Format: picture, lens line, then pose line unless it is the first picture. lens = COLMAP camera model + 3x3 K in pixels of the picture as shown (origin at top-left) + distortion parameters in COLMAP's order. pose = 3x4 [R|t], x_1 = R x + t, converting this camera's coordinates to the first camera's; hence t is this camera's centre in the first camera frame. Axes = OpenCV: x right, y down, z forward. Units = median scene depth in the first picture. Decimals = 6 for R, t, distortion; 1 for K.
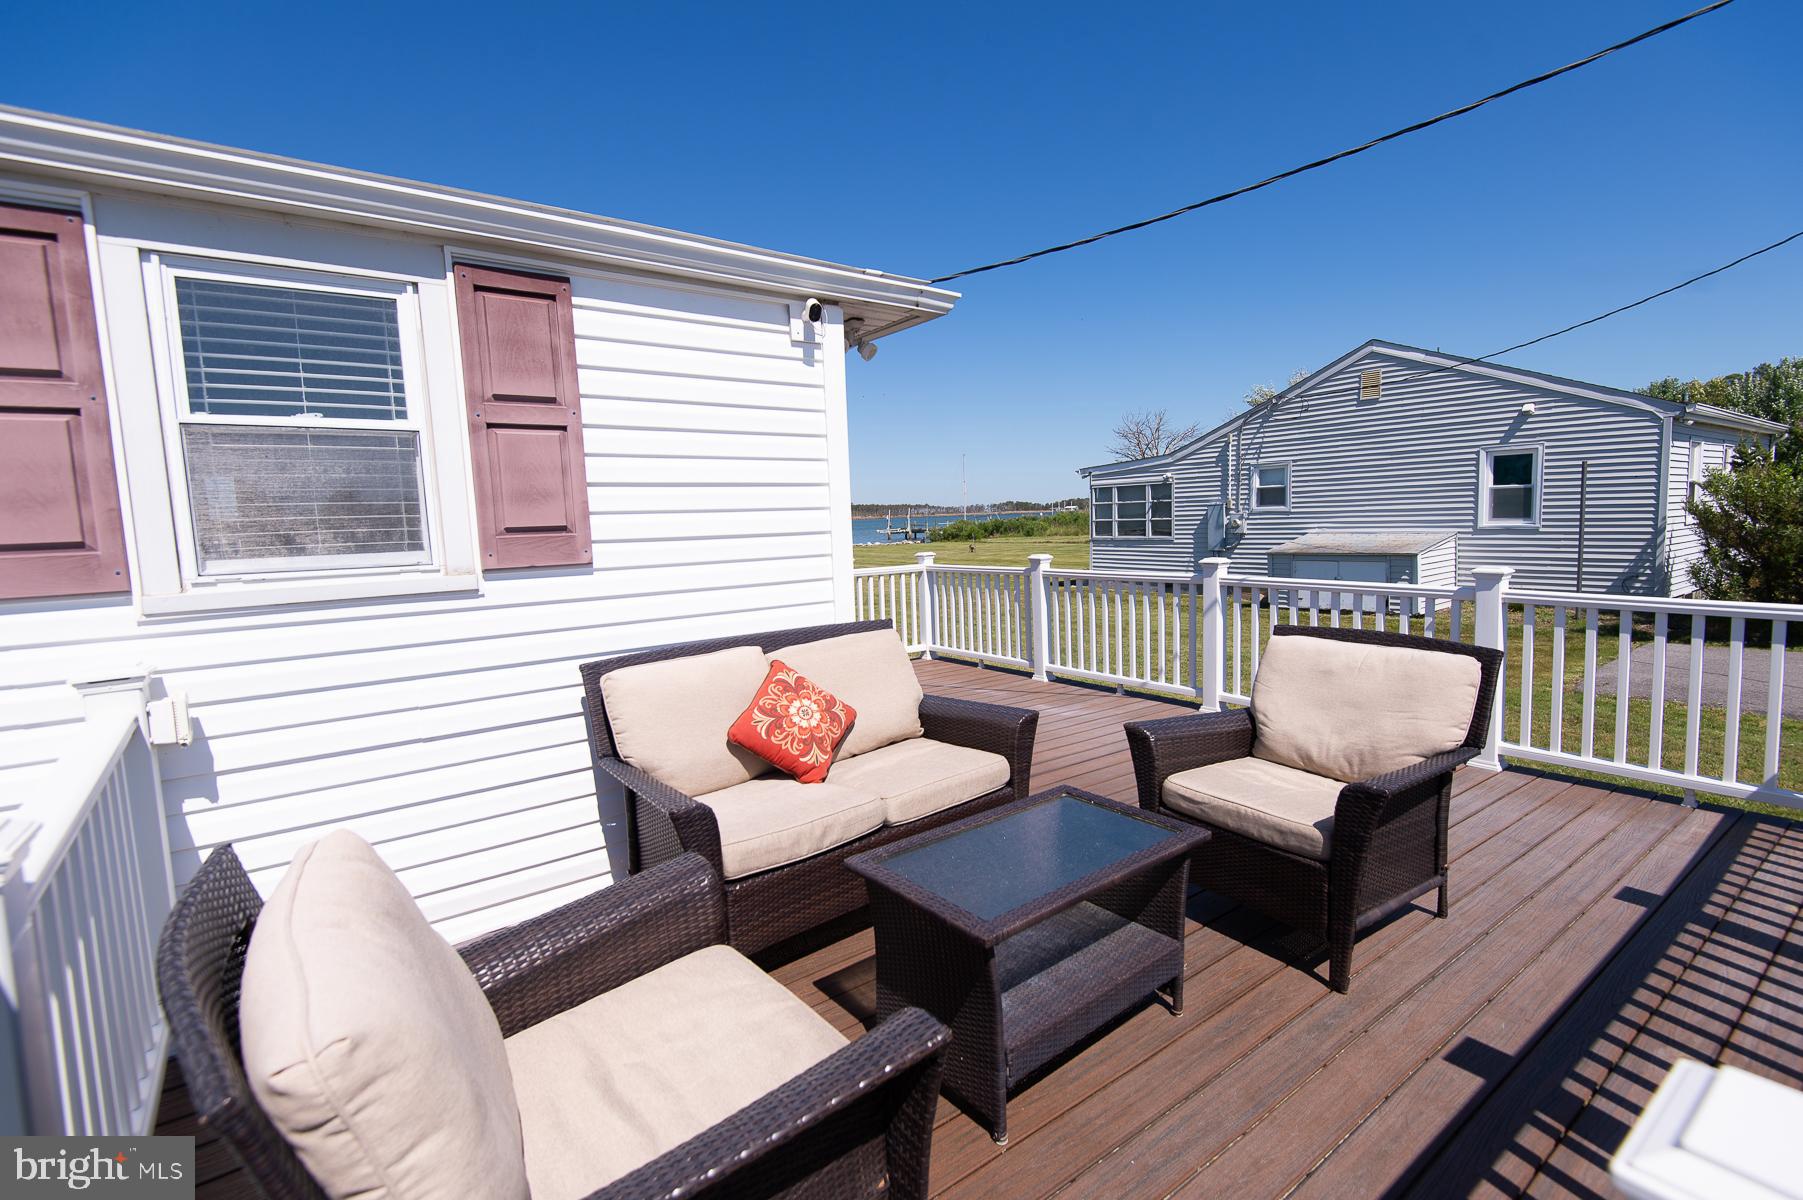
lens RADIAL K [[826.3, 0, 908.5], [0, 826.3, 597.8], [0, 0, 1]] dist [0.037687, -0.026203]
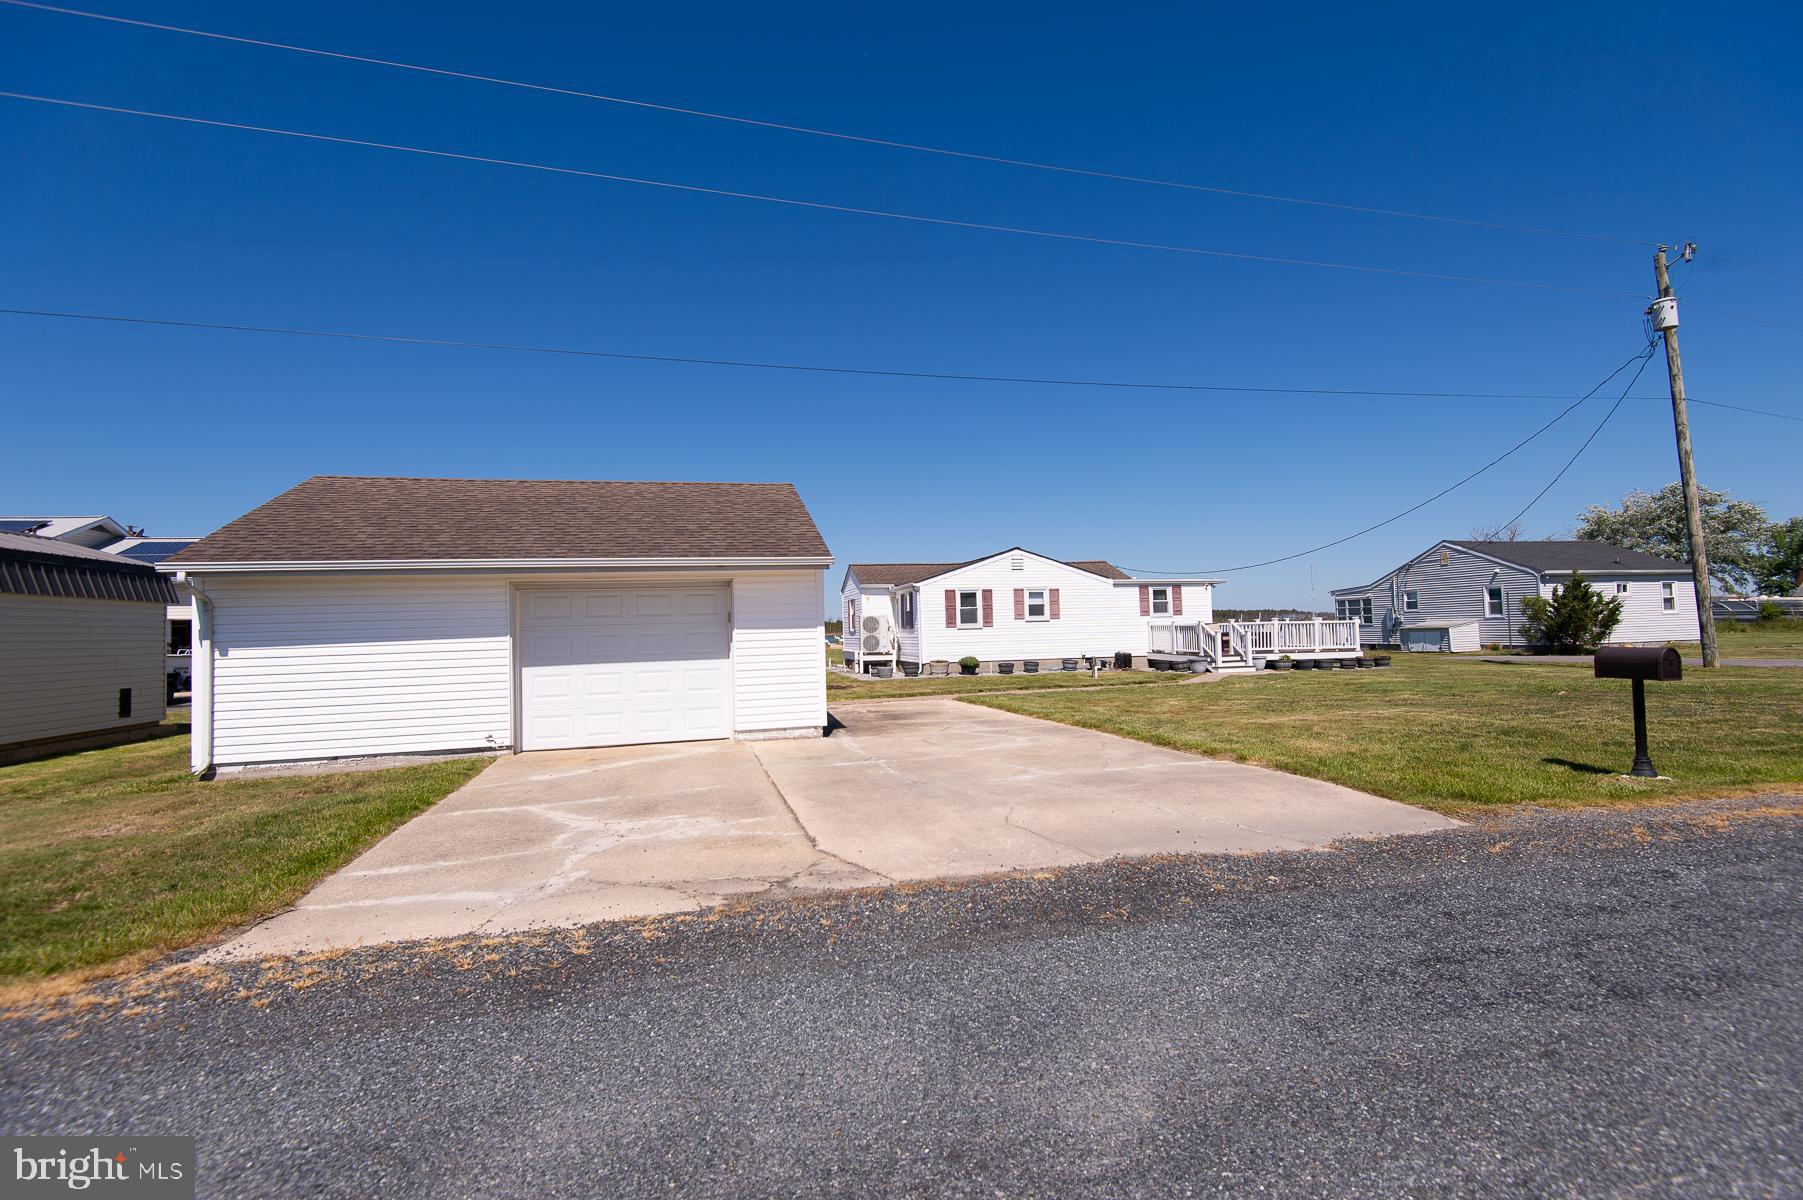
lens RADIAL K [[826.3, 0, 908.5], [0, 826.3, 597.8], [0, 0, 1]] dist [0.037687, -0.026203]
pose [[0.916937, -0.008220, -0.398948, 0.109341], [-0.042894, 0.991964, -0.119027, 0.214595], [0.396721, 0.126253, 0.909216, -1.839385]]
